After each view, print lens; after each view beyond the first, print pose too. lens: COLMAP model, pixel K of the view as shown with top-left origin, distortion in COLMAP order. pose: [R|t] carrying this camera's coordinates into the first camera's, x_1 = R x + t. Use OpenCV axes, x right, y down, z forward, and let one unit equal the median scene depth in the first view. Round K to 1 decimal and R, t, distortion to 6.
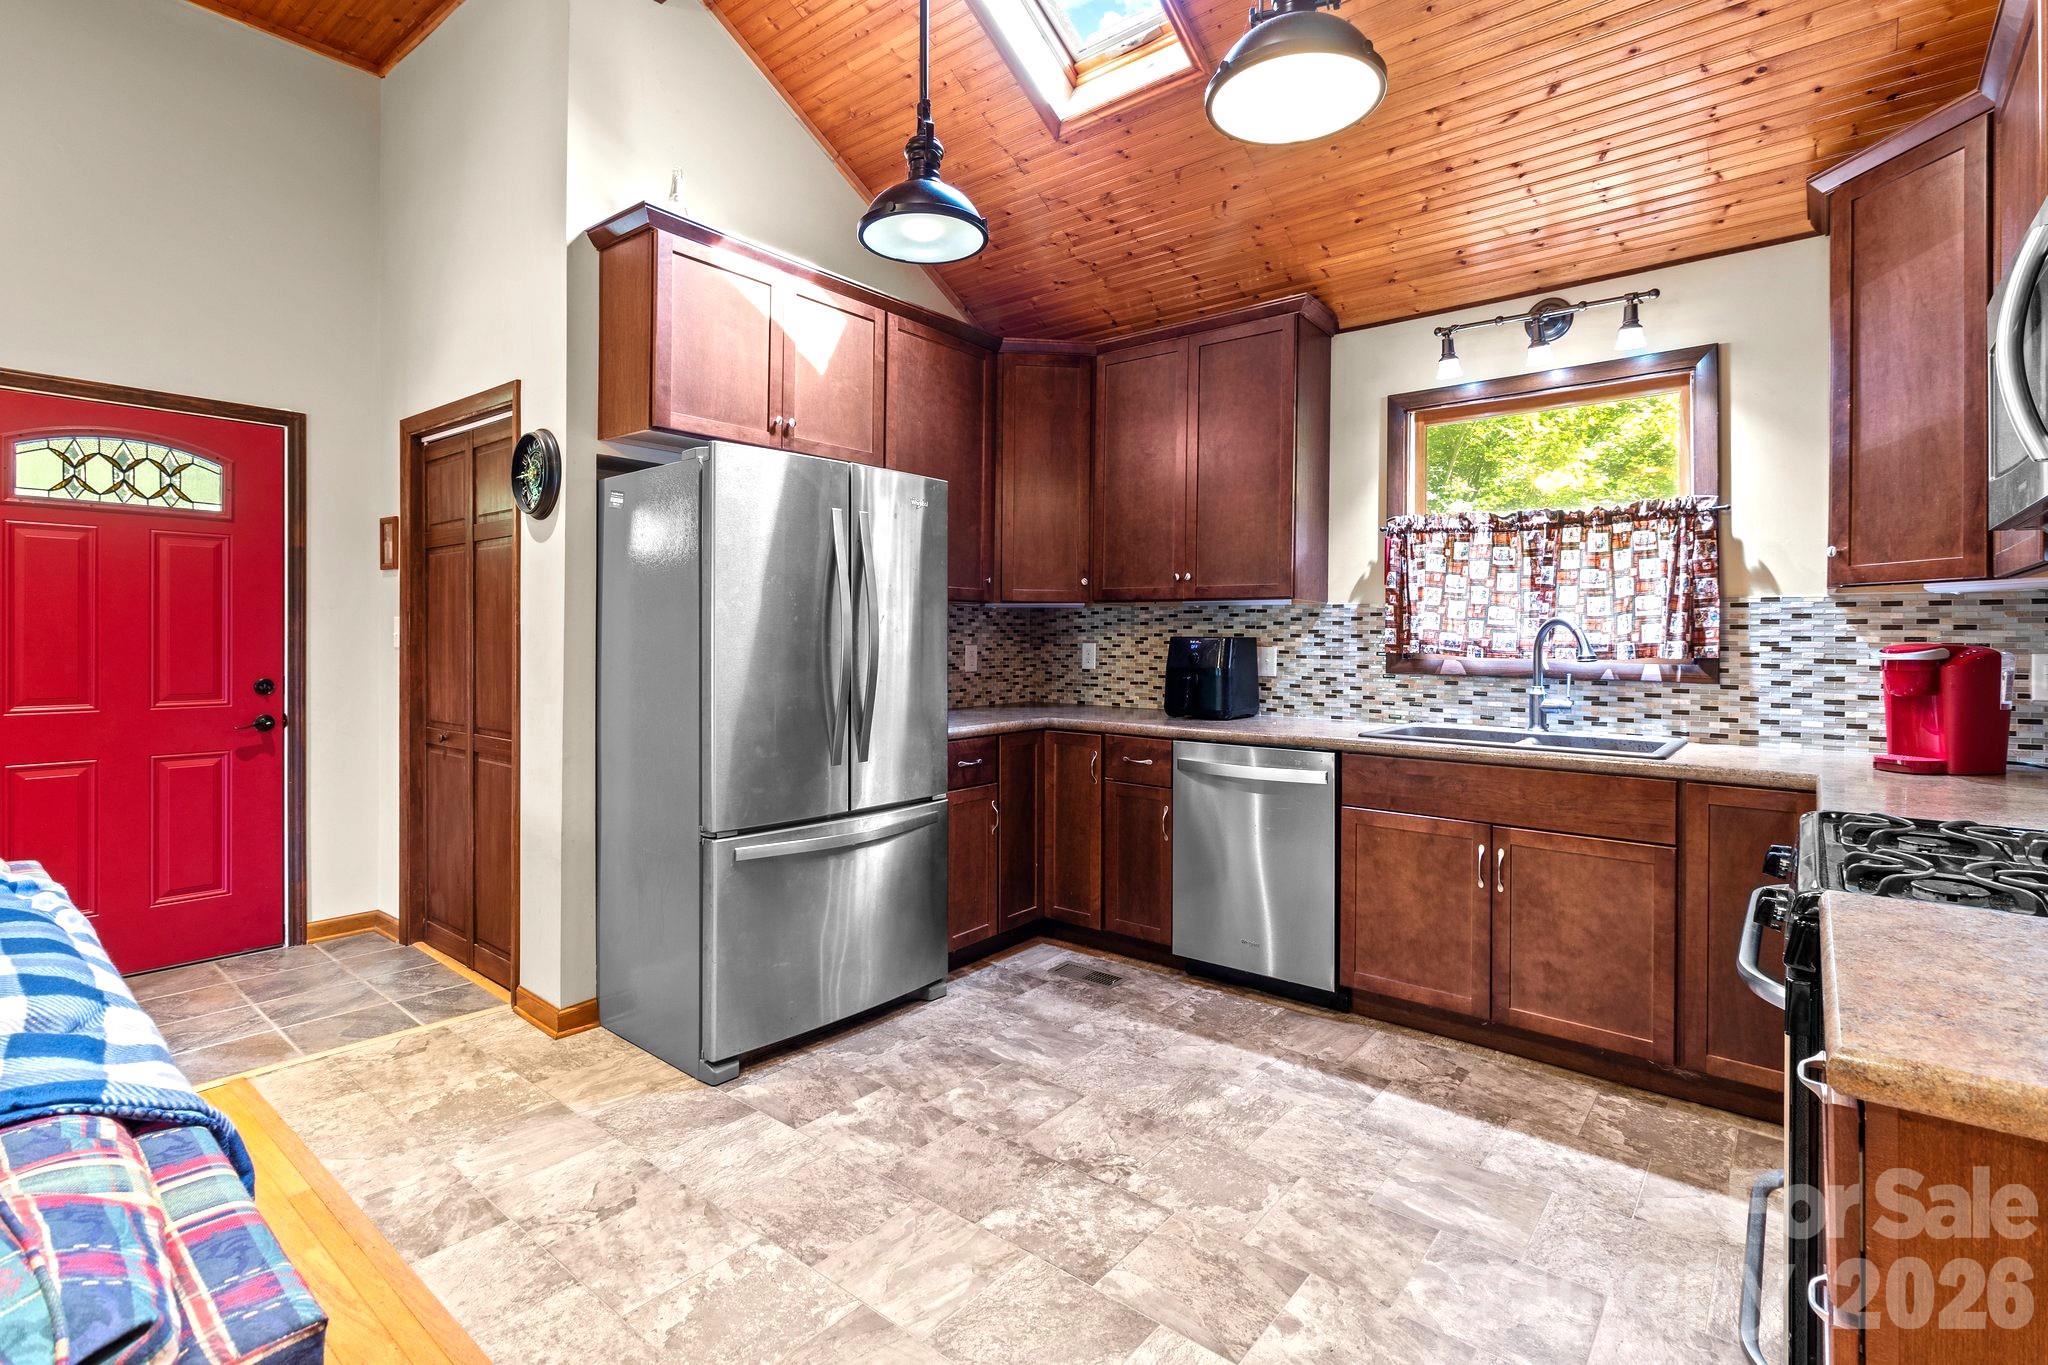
lens RADIAL K [[949.5, 0, 1037.0], [0, 949.5, 640.4], [0, 0, 1]] dist [0.002909, -0.000353]
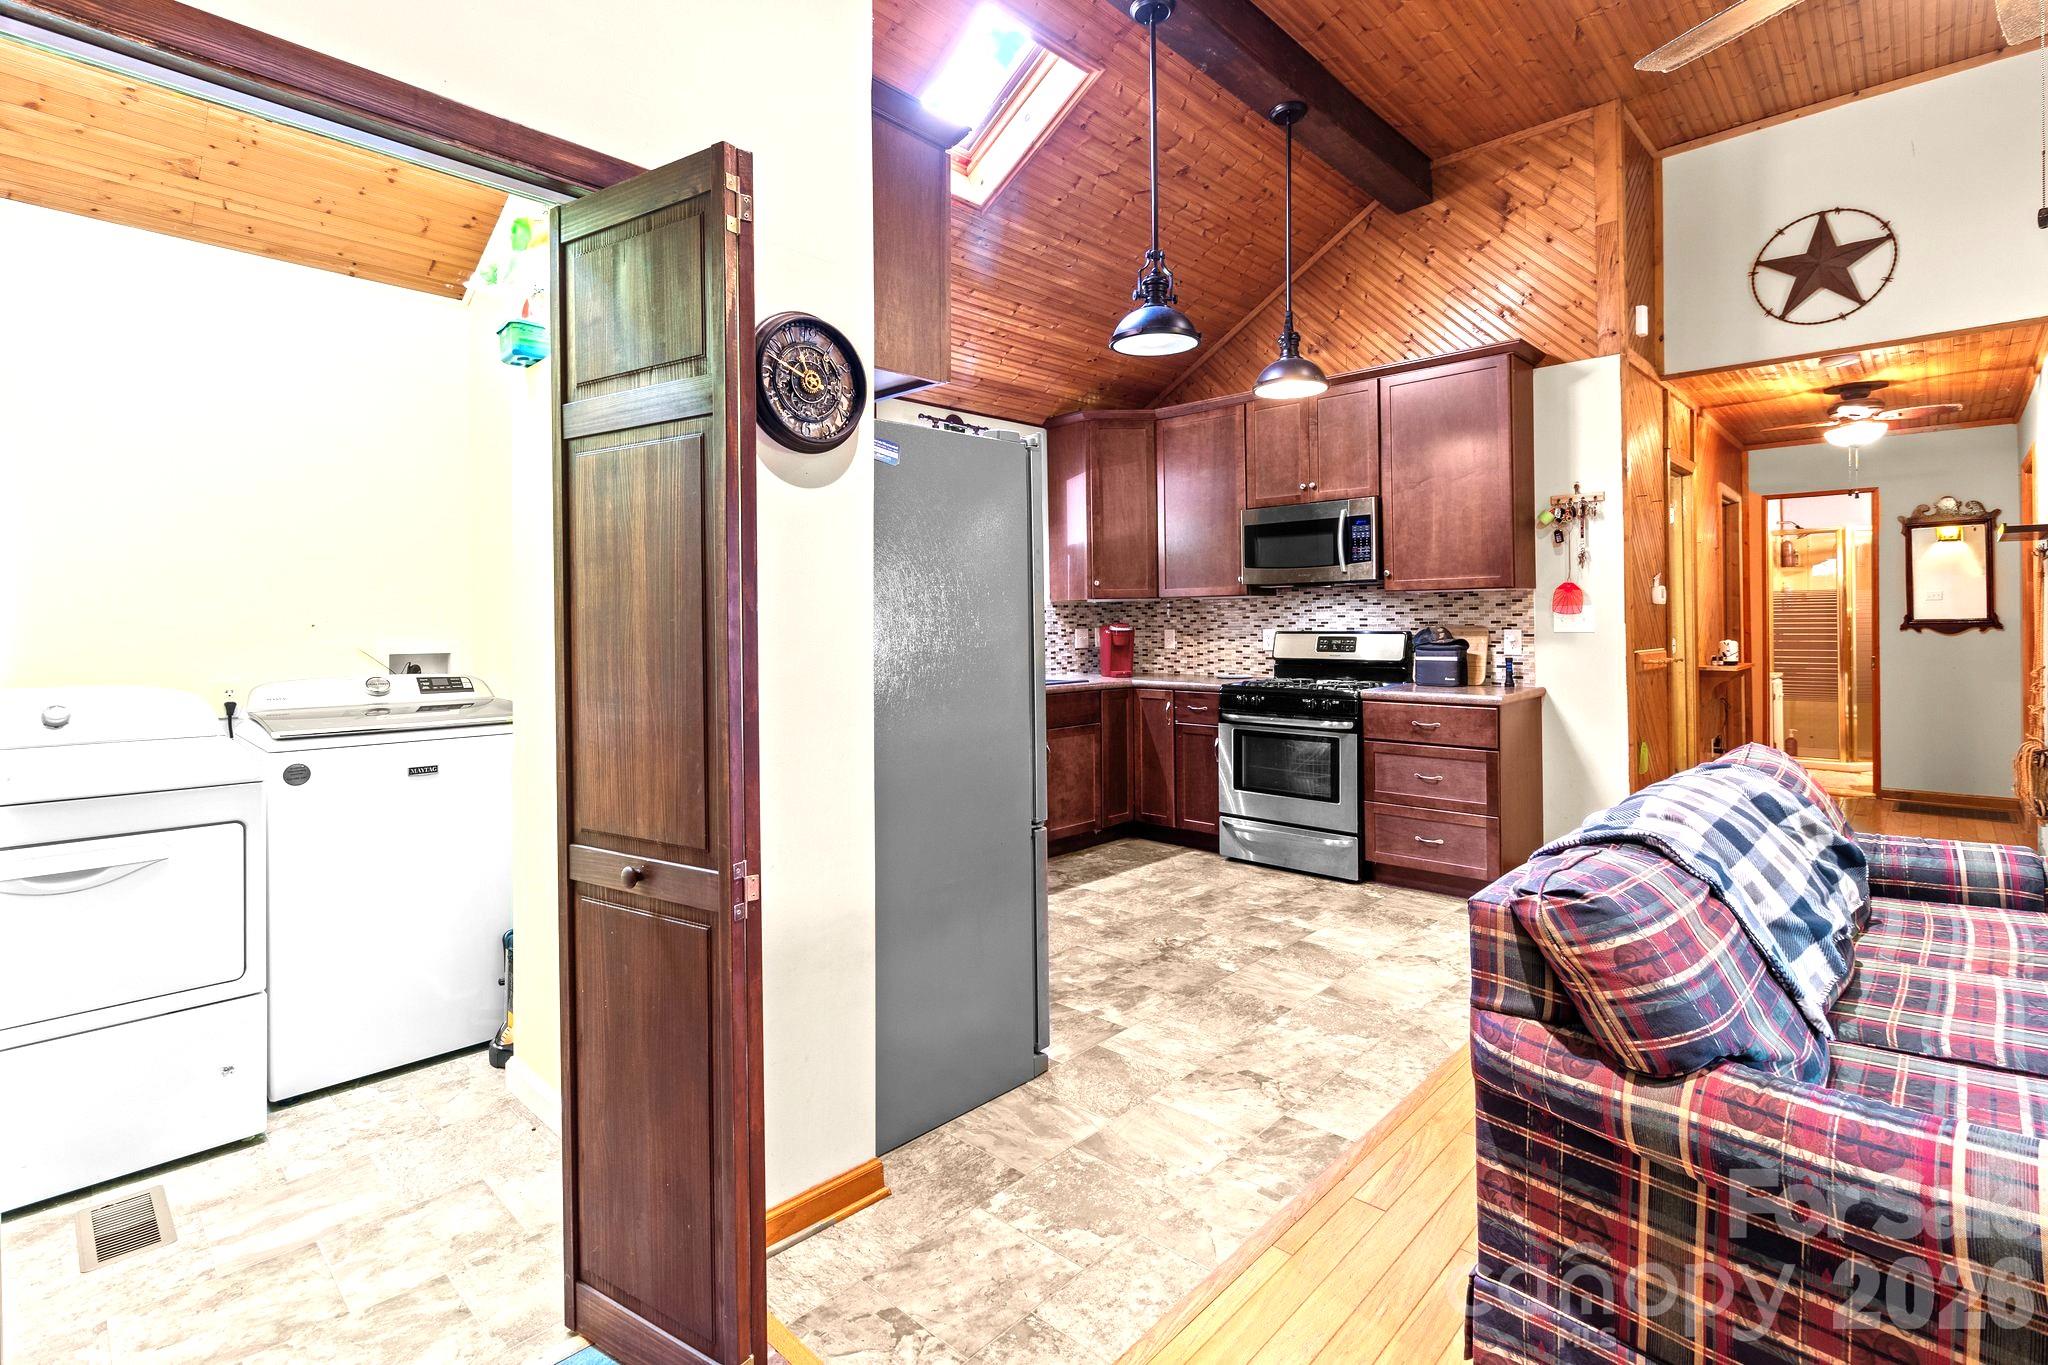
lens RADIAL K [[942.3, 0, 1052.9], [0, 942.3, 627.7], [0, 0, 1]] dist [0.004257, 0.000169]
pose [[0.070886, -0.009014, 0.997444, -1.396280], [0.014713, 0.999860, 0.007990, -0.007817], [-0.997376, 0.014109, 0.071009, 0.959854]]
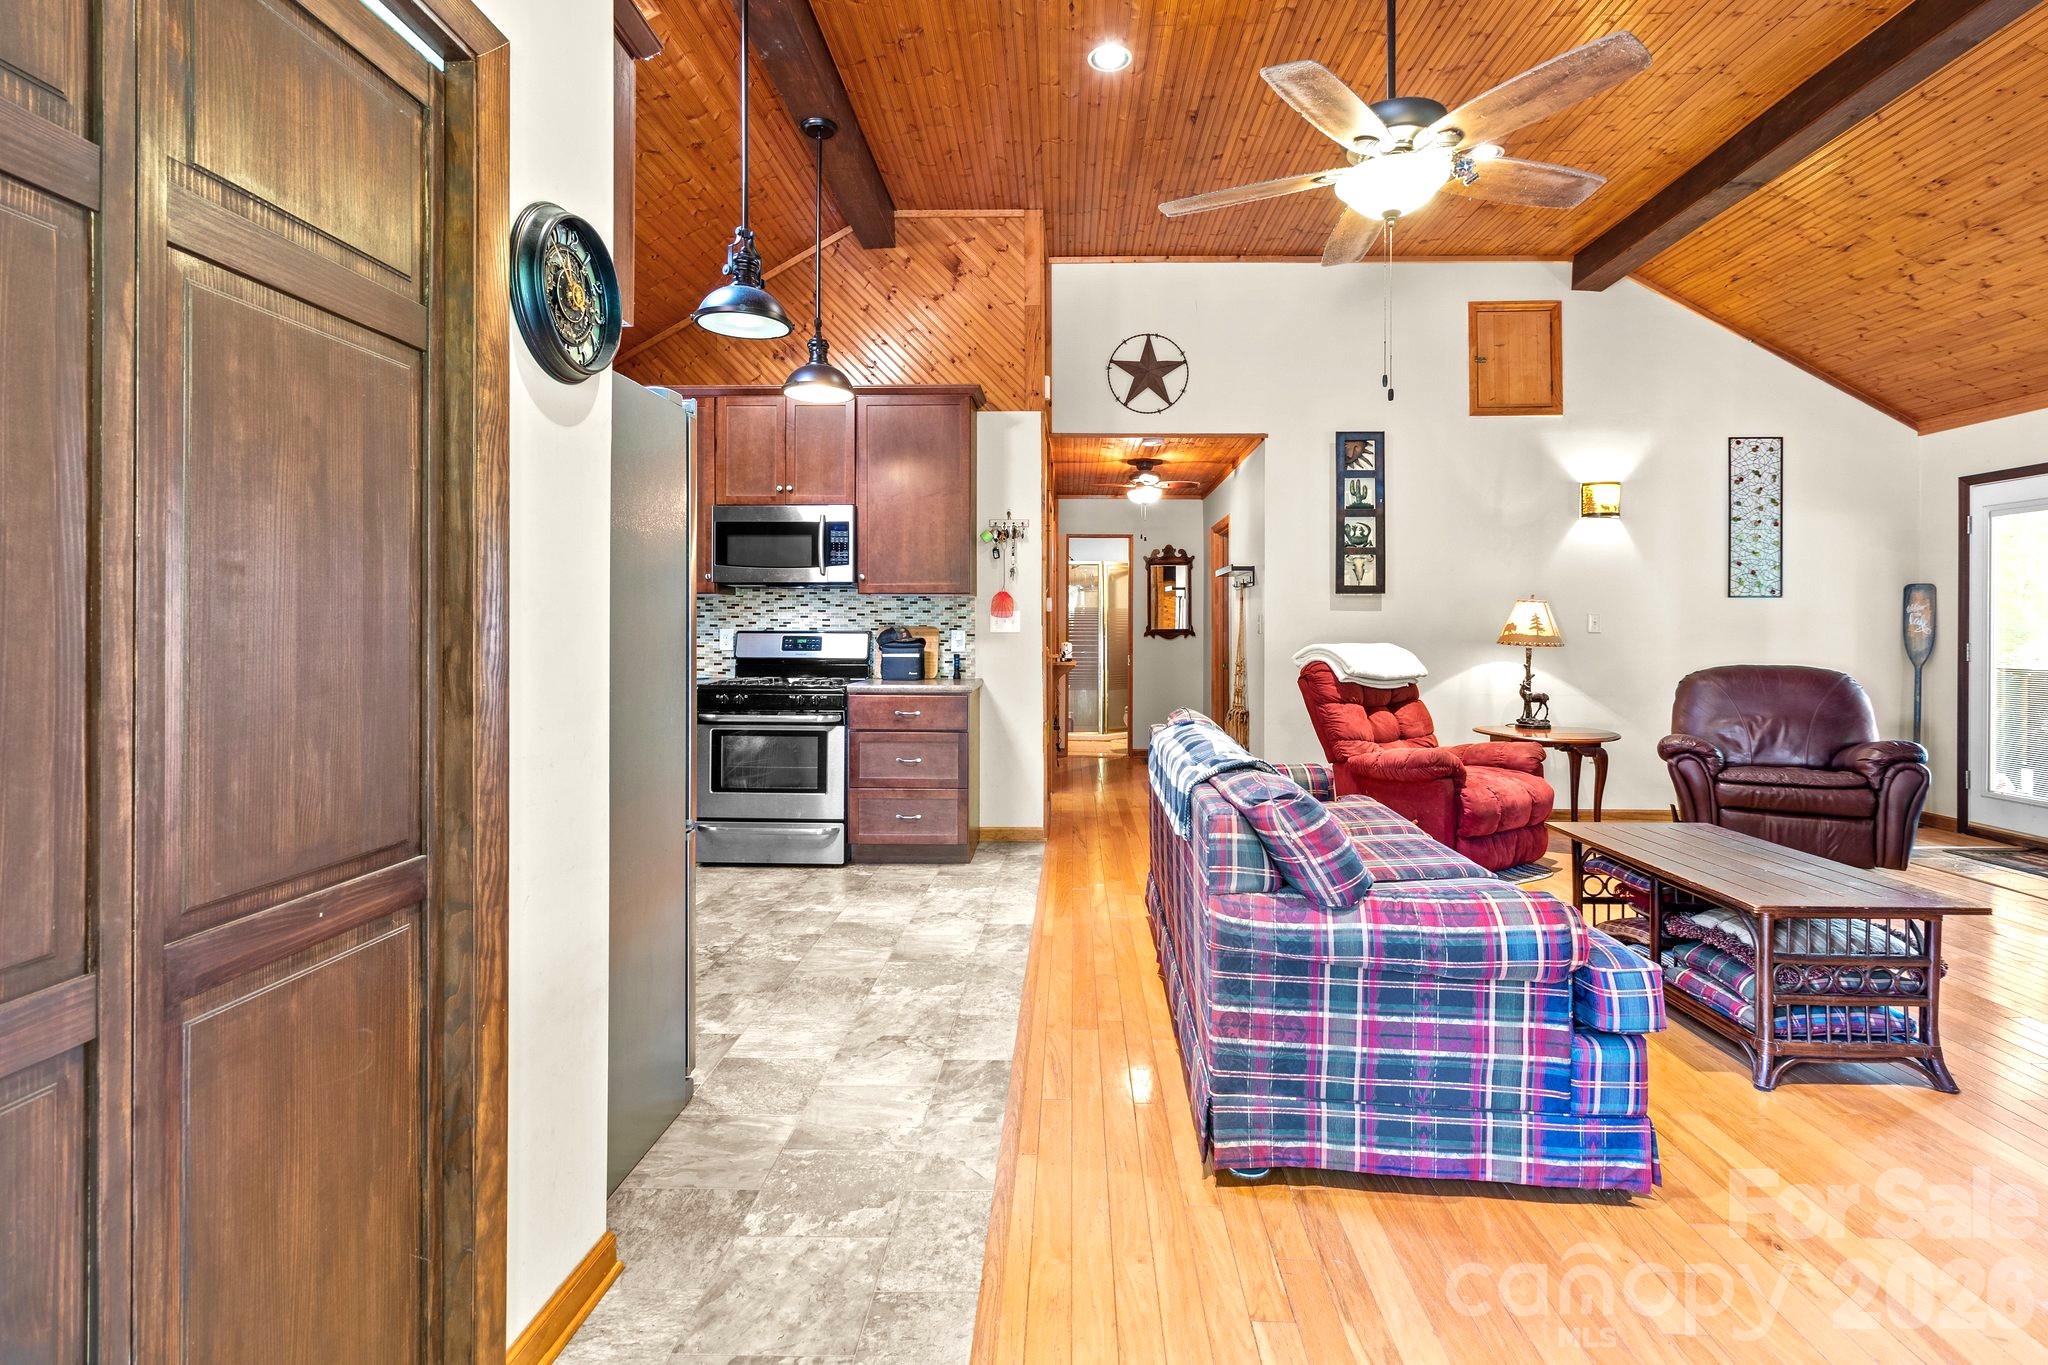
lens RADIAL K [[940.0, 0, 1035.2], [0, 940.0, 632.9], [0, 0, 1]] dist [0.000907, 0.000008]
pose [[-0.596266, -0.006047, 0.802764, -1.327992], [-0.001413, 0.999978, 0.006483, 0.015548], [-0.802786, 0.002731, -0.596261, 1.335455]]
